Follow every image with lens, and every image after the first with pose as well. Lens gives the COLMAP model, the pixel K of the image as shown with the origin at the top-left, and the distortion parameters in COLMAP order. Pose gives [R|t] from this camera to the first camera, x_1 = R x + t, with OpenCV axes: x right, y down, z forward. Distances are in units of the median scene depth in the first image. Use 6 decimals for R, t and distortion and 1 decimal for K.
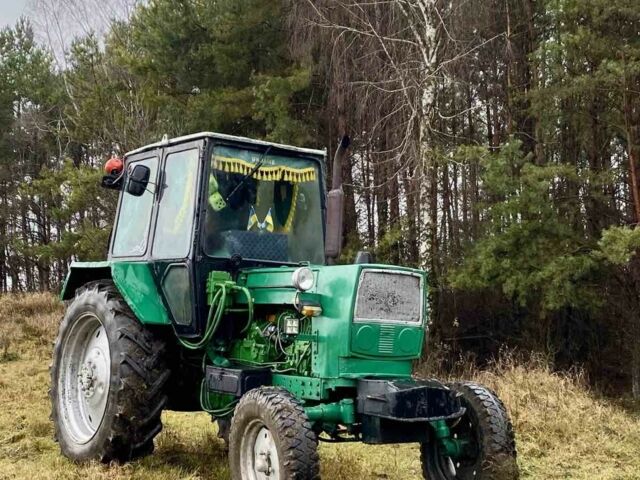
lens RADIAL K [[746.4, 0, 320.0], [0, 746.4, 240.0], [0, 0, 1]] dist [0.139879, -0.265564]
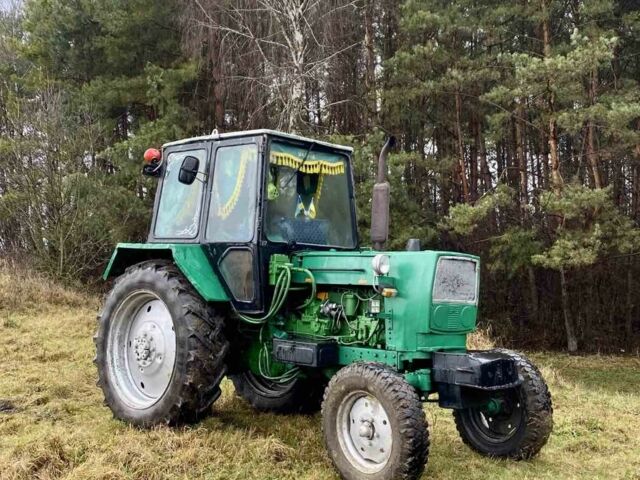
lens RADIAL K [[629.9, 0, 307.0], [0, 629.9, 226.9], [0, 0, 1]] dist [0.110733, -0.204850]
pose [[0.989225, 0.006791, 0.146246, -0.227048], [-0.010233, 0.999688, 0.022797, -0.020968], [-0.146046, -0.024048, 0.988985, 0.057618]]
